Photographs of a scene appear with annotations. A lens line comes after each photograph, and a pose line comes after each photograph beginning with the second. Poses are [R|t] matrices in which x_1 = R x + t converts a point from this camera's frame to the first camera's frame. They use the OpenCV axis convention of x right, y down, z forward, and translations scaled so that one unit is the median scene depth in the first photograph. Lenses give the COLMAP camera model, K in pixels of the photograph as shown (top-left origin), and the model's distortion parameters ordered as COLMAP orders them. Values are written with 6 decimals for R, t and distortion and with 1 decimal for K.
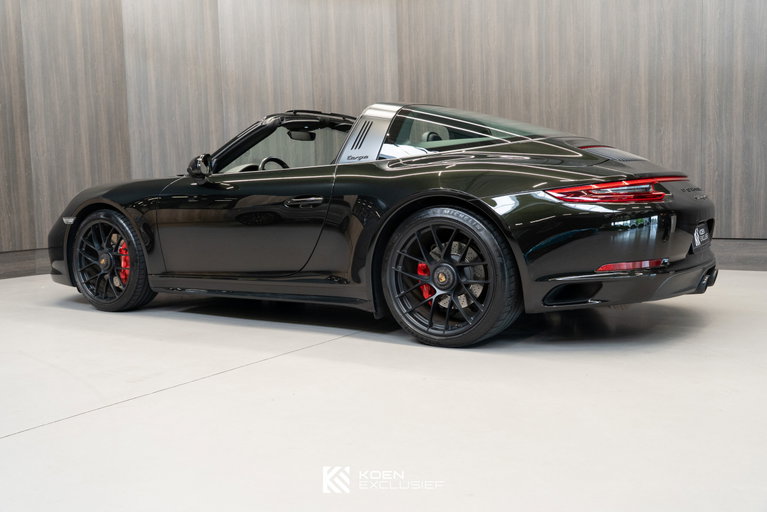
lens RADIAL K [[734.3, 0, 383.5], [0, 734.3, 256.0], [0, 0, 1]] dist [-0.005478, 0.006649]
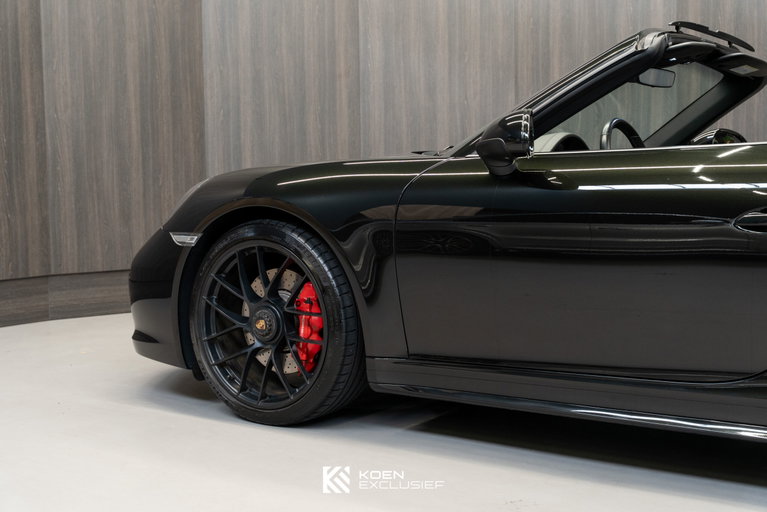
lens RADIAL K [[1048.4, 0, 383.5], [0, 1048.4, 256.0], [0, 0, 1]] dist [0.006977, 0.008427]
pose [[0.998874, 0.018963, -0.043494, -0.183453], [-0.019311, 0.999785, -0.007598, -0.023946], [0.043340, 0.008430, 0.999025, 0.199694]]
